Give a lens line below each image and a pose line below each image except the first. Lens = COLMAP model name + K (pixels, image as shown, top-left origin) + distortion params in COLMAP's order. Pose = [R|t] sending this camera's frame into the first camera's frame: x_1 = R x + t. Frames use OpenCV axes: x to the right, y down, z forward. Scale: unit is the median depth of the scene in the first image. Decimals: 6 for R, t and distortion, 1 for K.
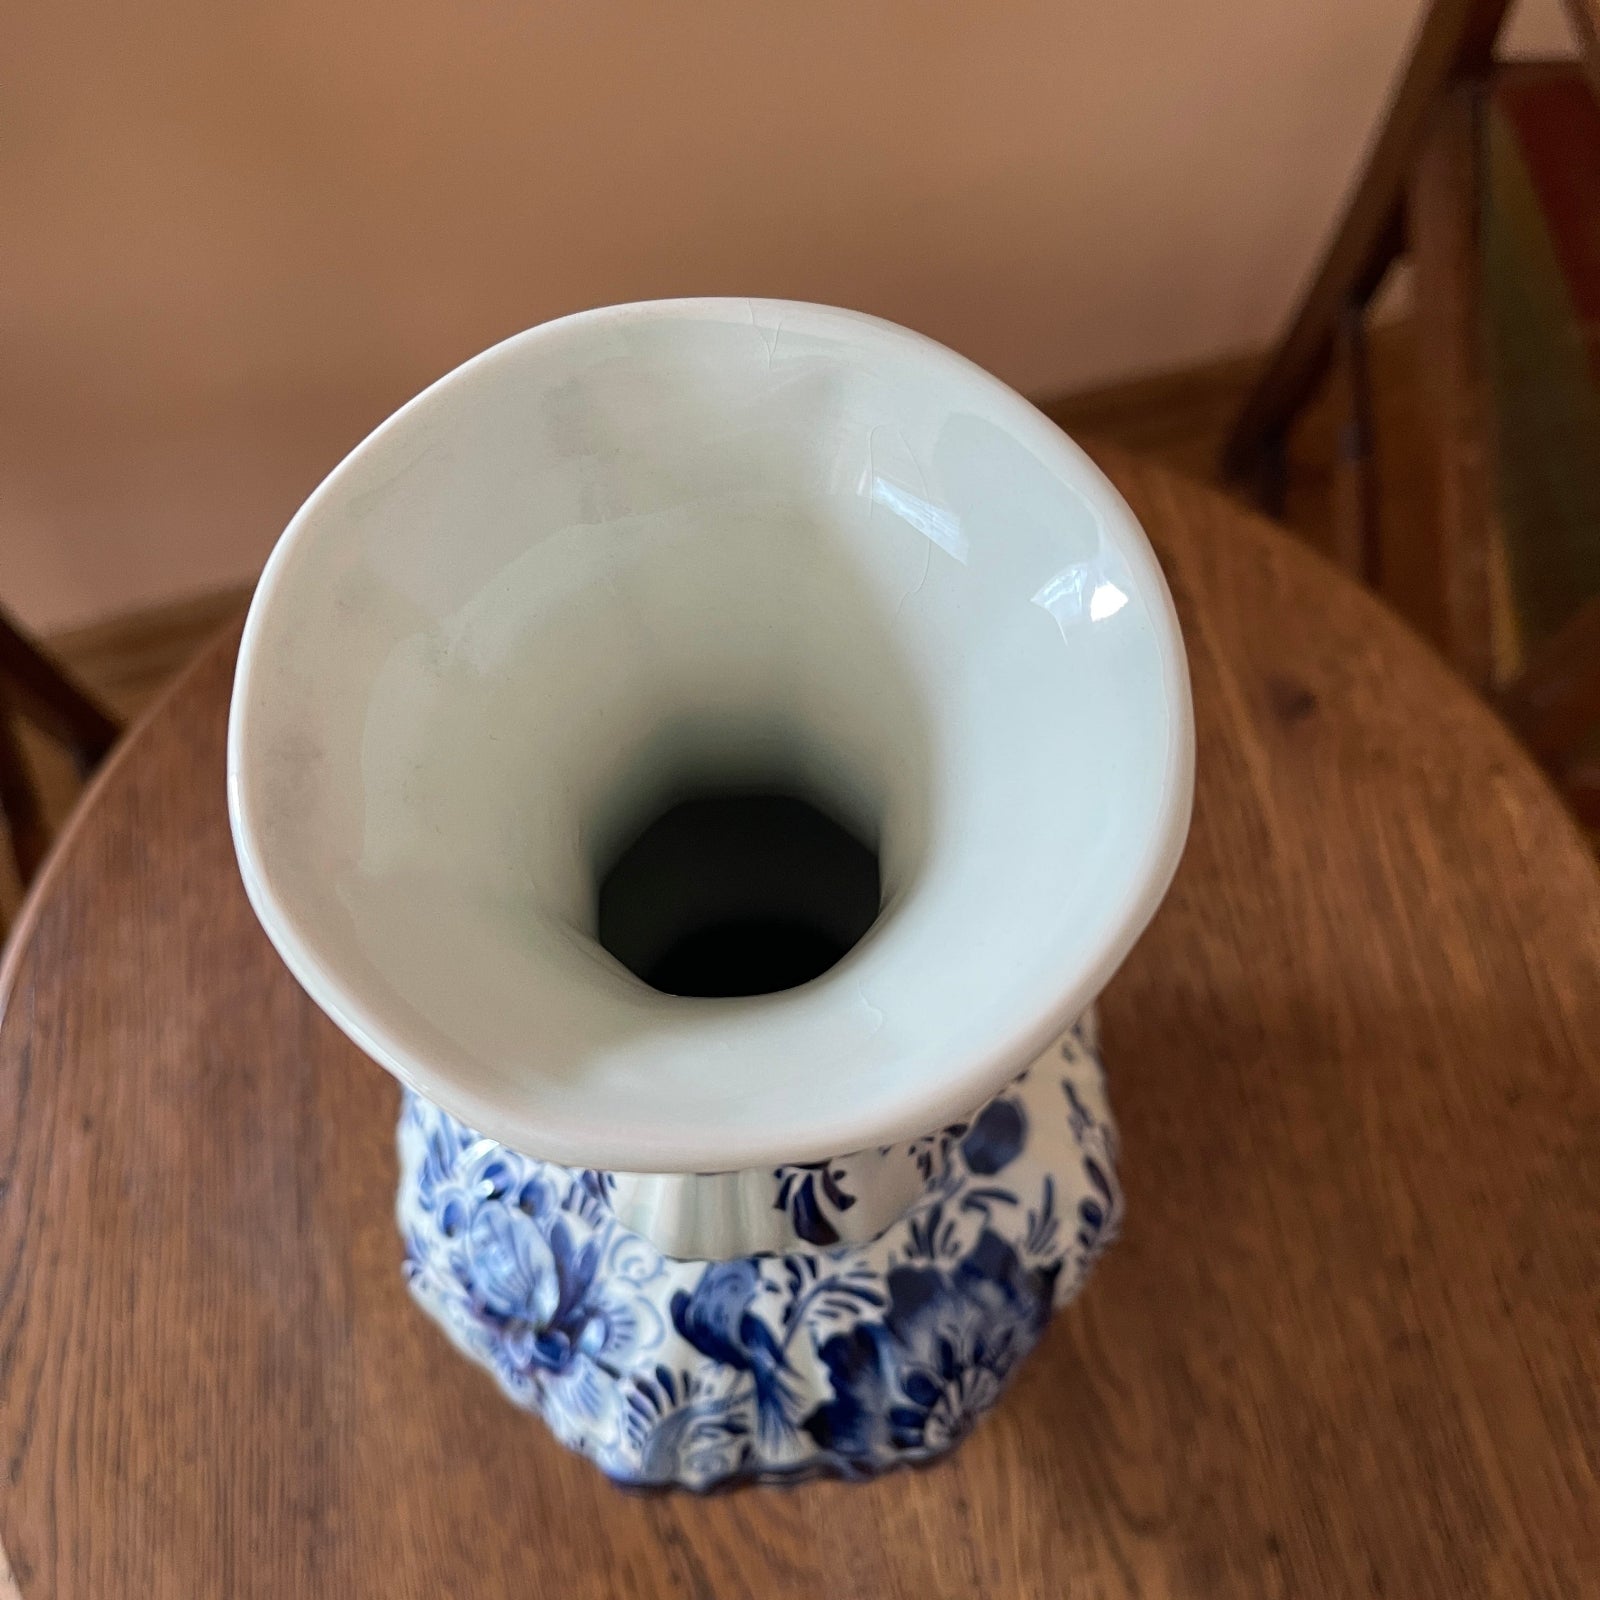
lens RADIAL K [[1663.6, 0, 785.4], [0, 1663.6, 816.7], [0, 0, 1]] dist [0.148899, -0.423594]
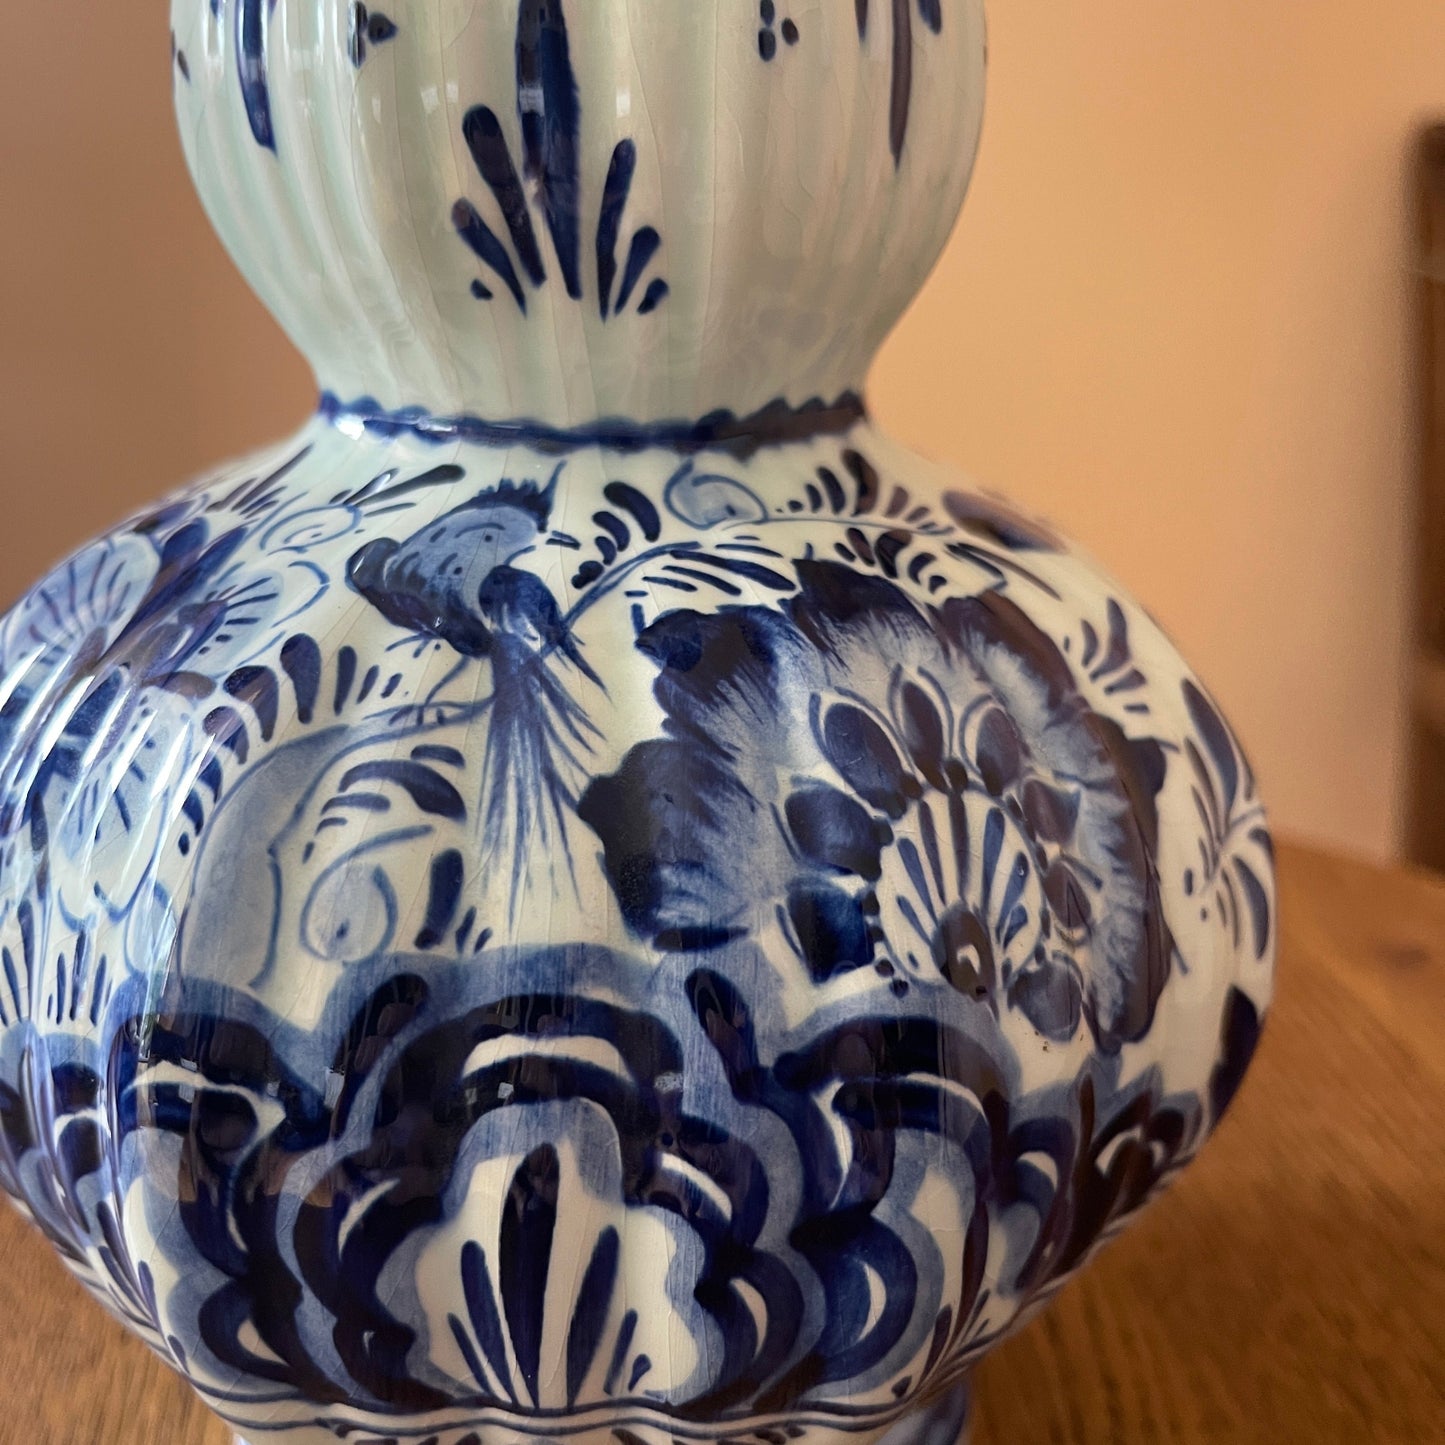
lens RADIAL K [[1502.4, 0, 709.3], [0, 1502.4, 737.6], [0, 0, 1]] dist [0.148899, -0.423594]
pose [[0.996204, 0.037911, -0.078356, 0.071092], [-0.084128, 0.650432, -0.754891, 0.644272], [0.022346, 0.758618, 0.651153, 0.745819]]
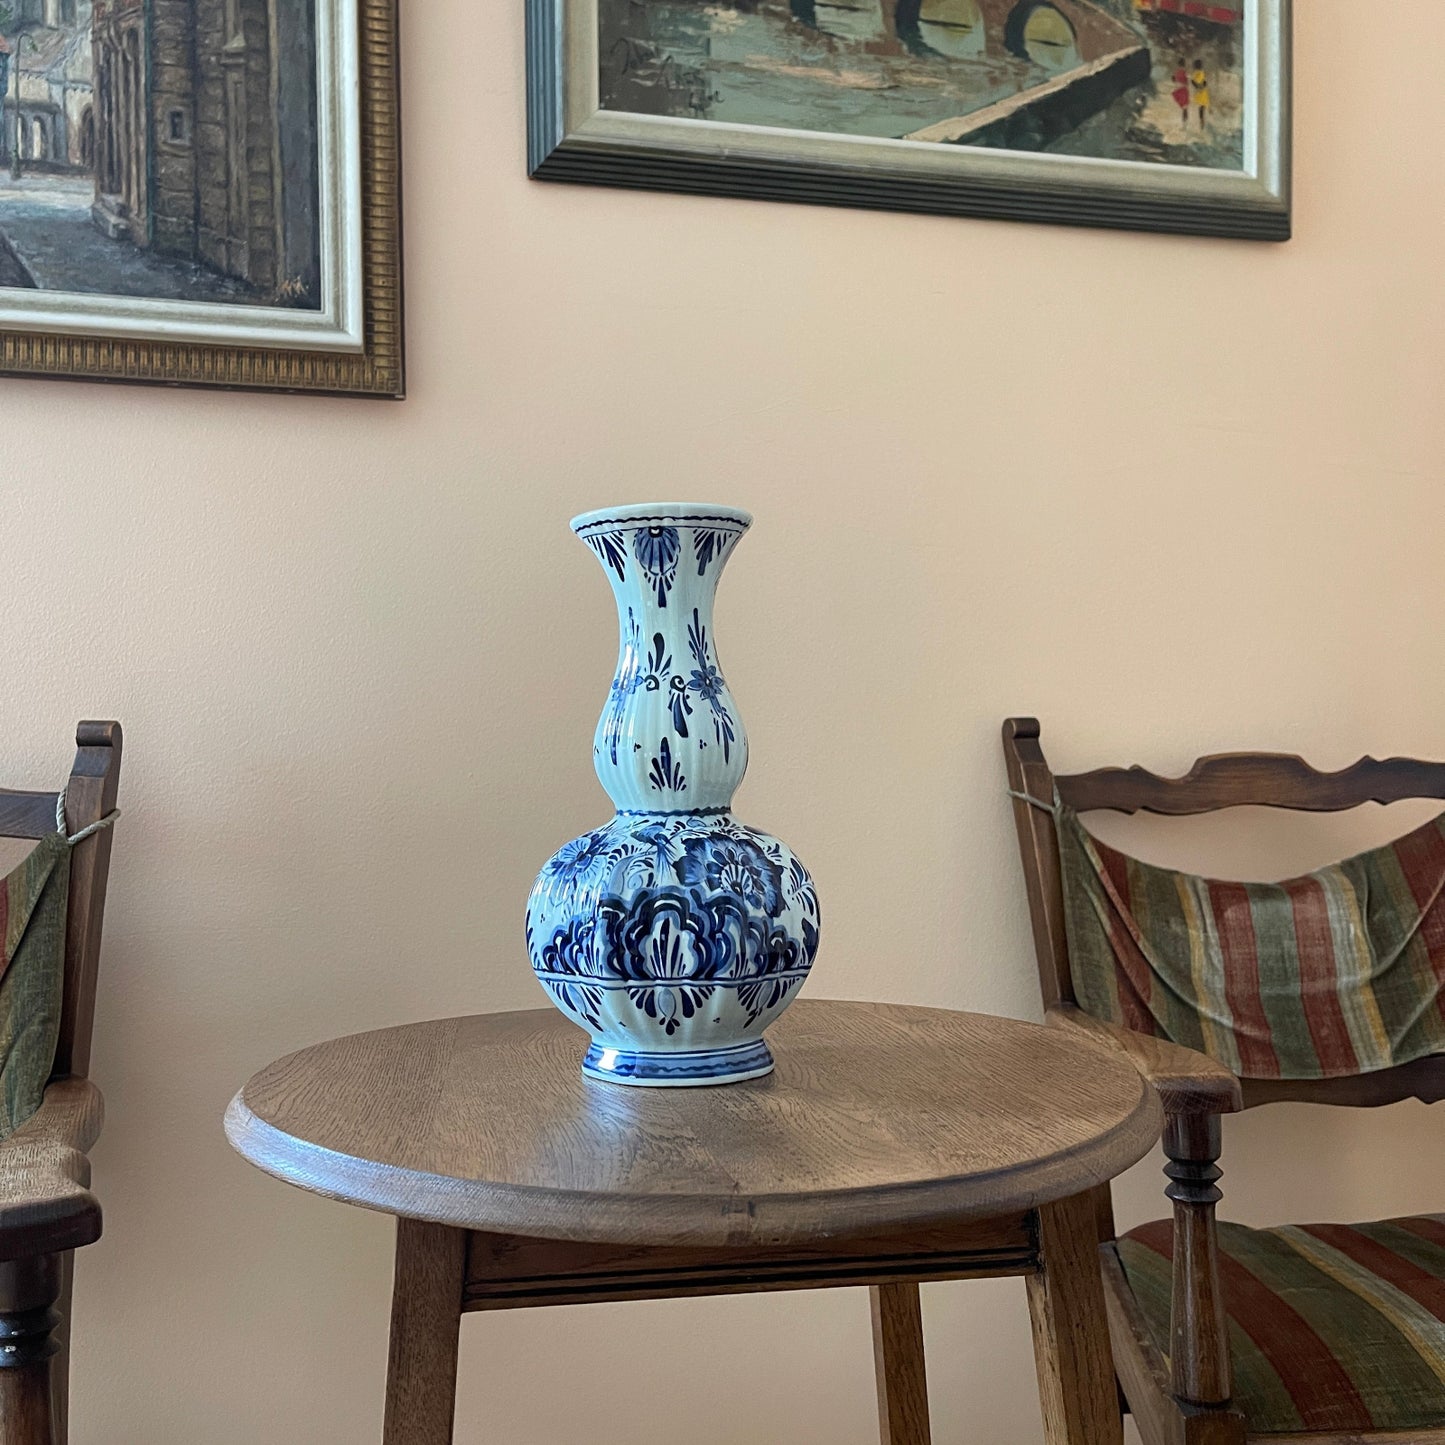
lens RADIAL K [[1502.4, 0, 709.3], [0, 1502.4, 737.6], [0, 0, 1]] dist [0.148899, -0.423594]
pose [[0.992233, -0.027350, -0.121353, 0.358028], [-0.104652, 0.343841, -0.933178, 2.495510], [0.067248, 0.938630, 0.338308, 0.027557]]
